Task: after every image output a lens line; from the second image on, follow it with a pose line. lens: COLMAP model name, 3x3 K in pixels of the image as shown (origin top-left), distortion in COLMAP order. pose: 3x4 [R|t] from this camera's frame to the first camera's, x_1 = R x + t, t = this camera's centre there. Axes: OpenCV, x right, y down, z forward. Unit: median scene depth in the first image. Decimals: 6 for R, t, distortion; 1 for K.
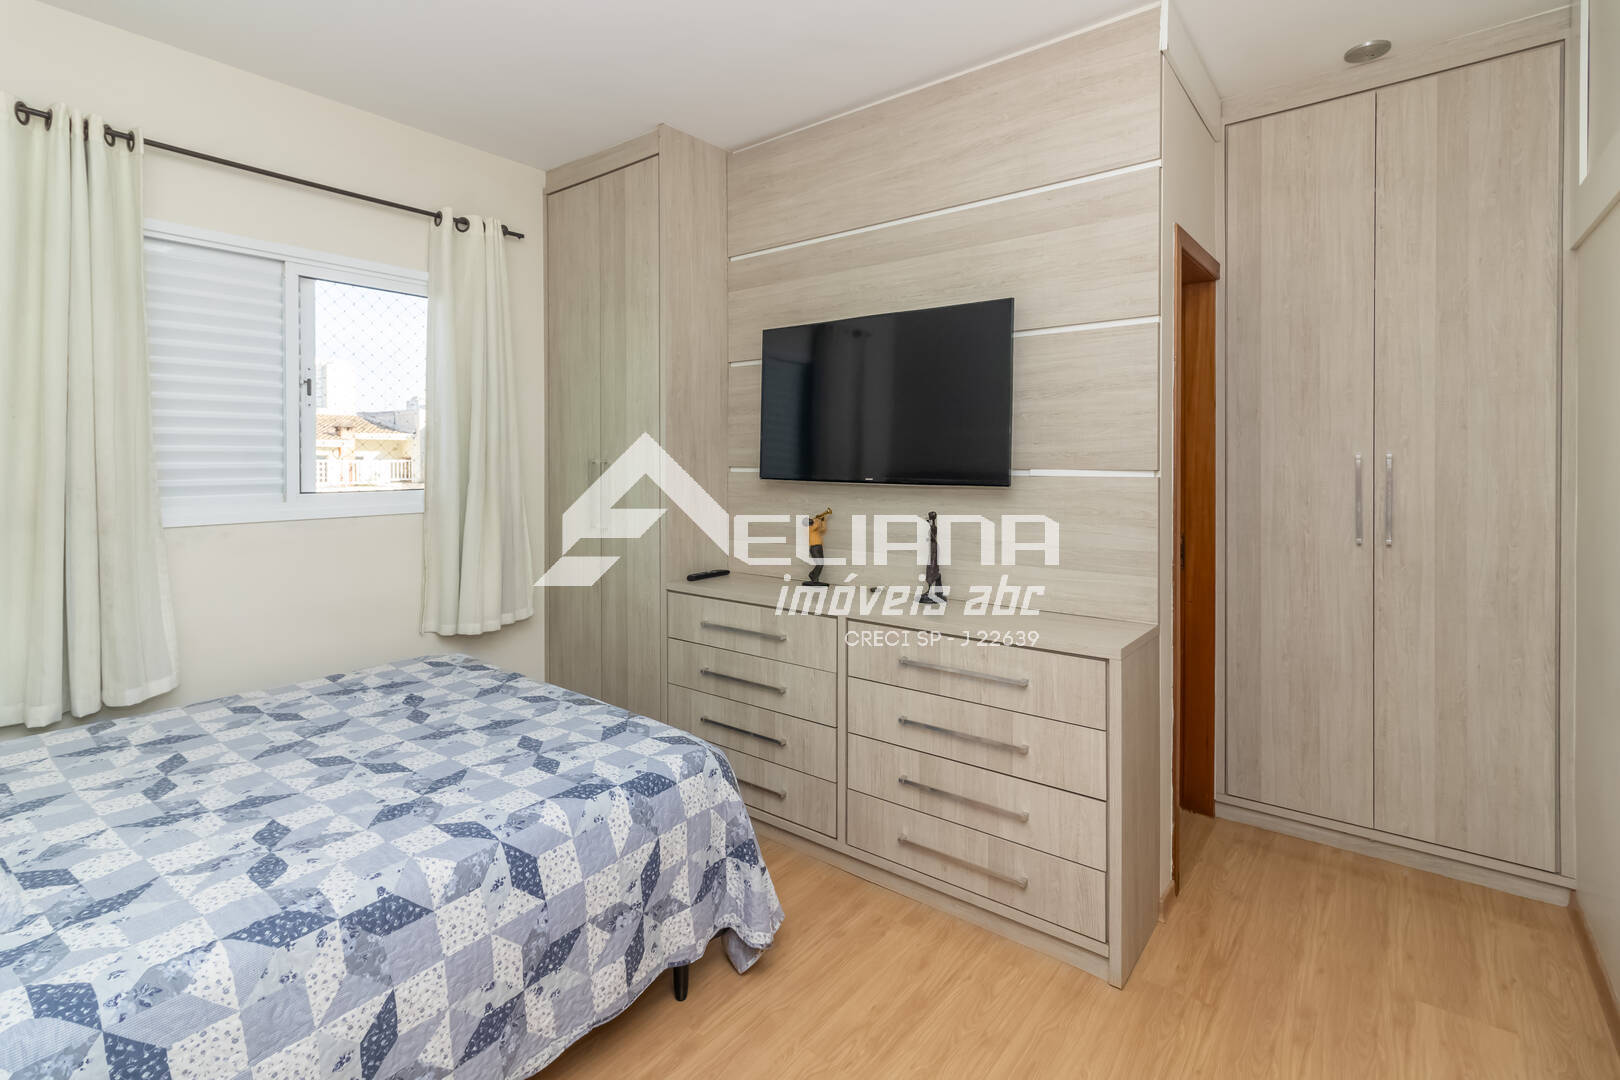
lens RADIAL K [[756.9, 0, 799.5], [0, 756.9, 464.7], [0, 0, 1]] dist [0.010112, -0.002050]
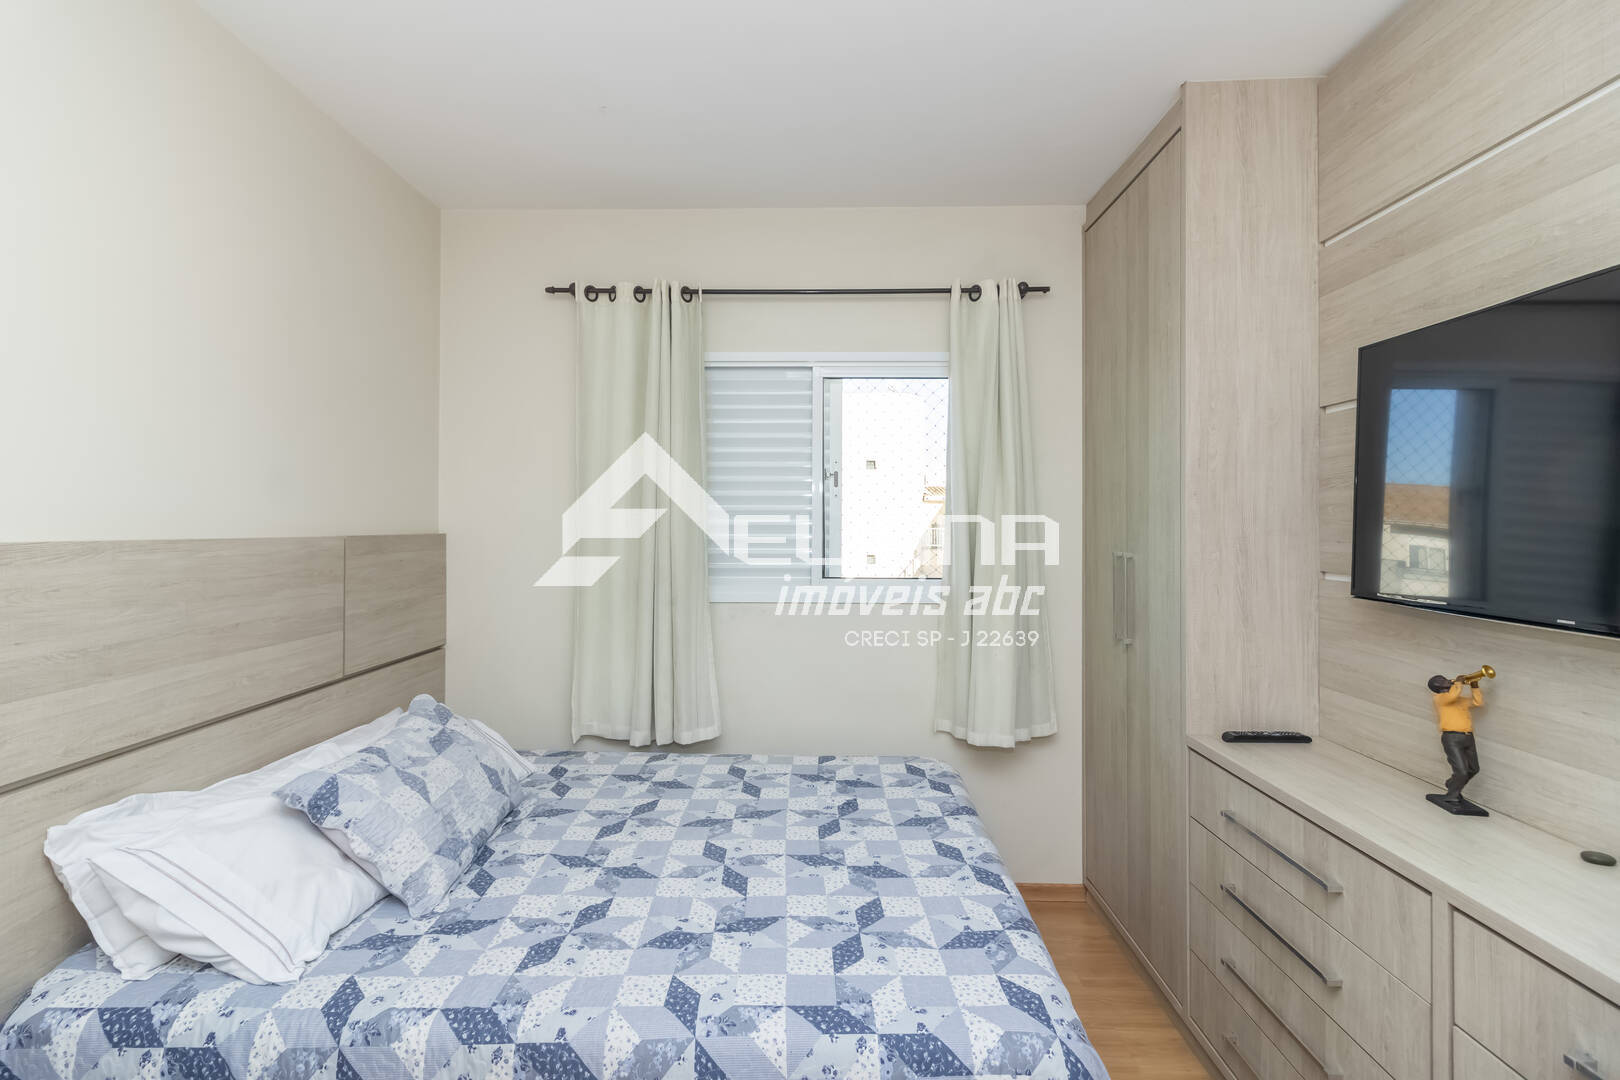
lens RADIAL K [[756.9, 0, 818.3], [0, 756.9, 515.0], [0, 0, 1]] dist [0.010112, -0.002050]
pose [[0.598642, -0.004200, -0.801005, 0.242918], [-0.012811, 0.999808, -0.014817, -0.043225], [0.800914, 0.019131, 0.598474, 0.416704]]
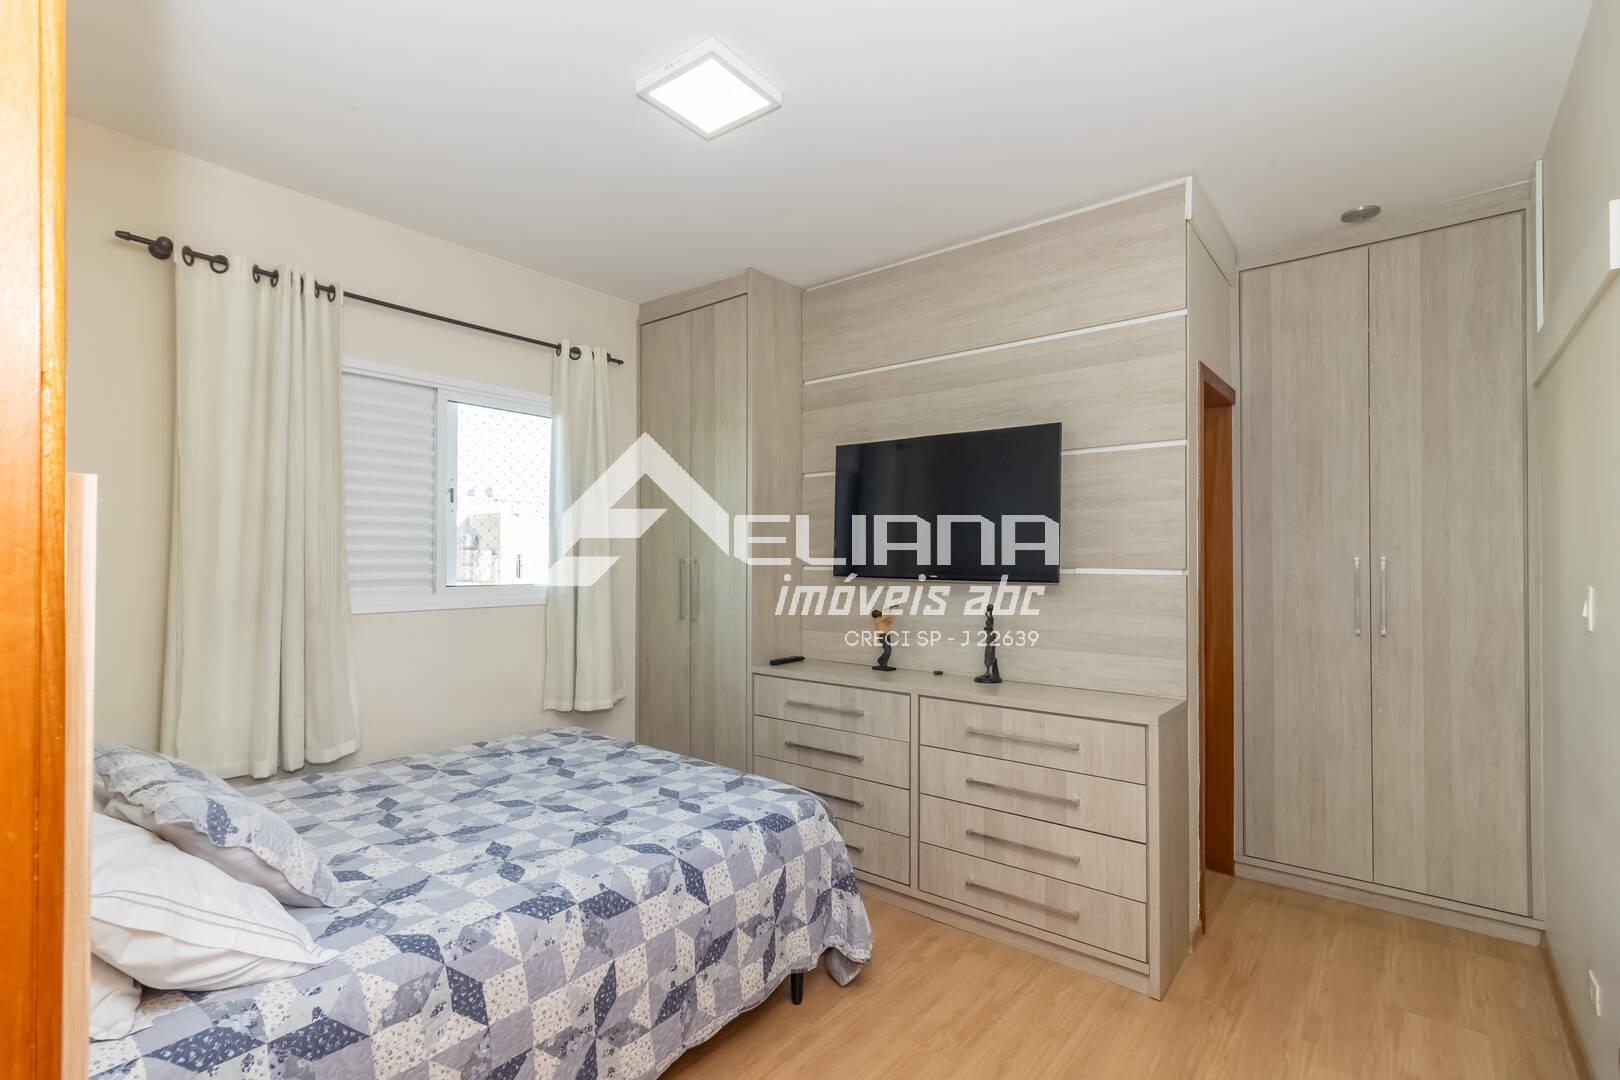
lens RADIAL K [[756.9, 0, 810.2], [0, 756.9, 550.9], [0, 0, 1]] dist [0.010112, -0.002050]
pose [[0.999991, 0.004086, -0.000700, -0.118551], [-0.004099, 0.999803, -0.019445, 0.004121], [0.000621, 0.019448, 0.999811, -0.194380]]
